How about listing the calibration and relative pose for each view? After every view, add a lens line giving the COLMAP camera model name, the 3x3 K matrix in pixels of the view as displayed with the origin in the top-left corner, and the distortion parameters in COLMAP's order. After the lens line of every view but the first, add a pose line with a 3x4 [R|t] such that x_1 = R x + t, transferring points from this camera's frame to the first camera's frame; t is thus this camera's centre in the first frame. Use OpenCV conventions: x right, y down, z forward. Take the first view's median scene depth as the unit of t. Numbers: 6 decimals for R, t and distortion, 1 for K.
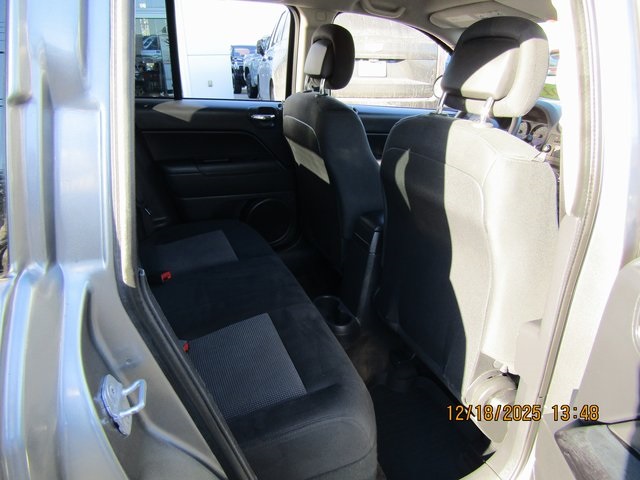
lens RADIAL K [[453.6, 0, 320.0], [0, 453.6, 240.0], [0, 0, 1]] dist [-0.012810, 0.003041]
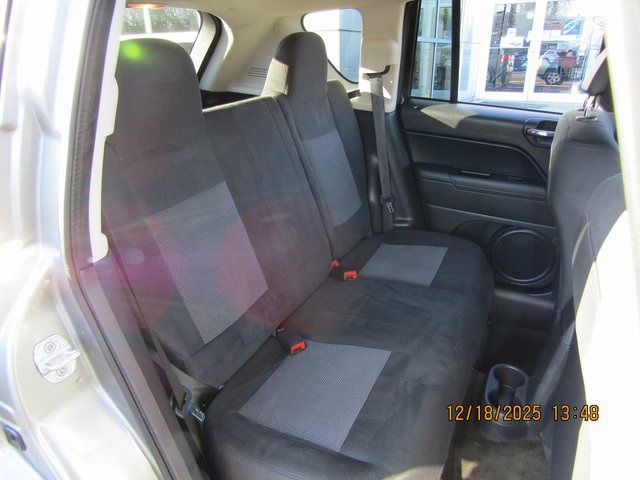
lens RADIAL K [[453.6, 0, 320.0], [0, 453.6, 240.0], [0, 0, 1]] dist [-0.012810, 0.003041]
pose [[0.657061, 0.291991, -0.694991, 0.246378], [-0.268674, 0.952102, 0.146001, -0.101578], [0.704333, 0.090794, 0.704039, 0.164284]]
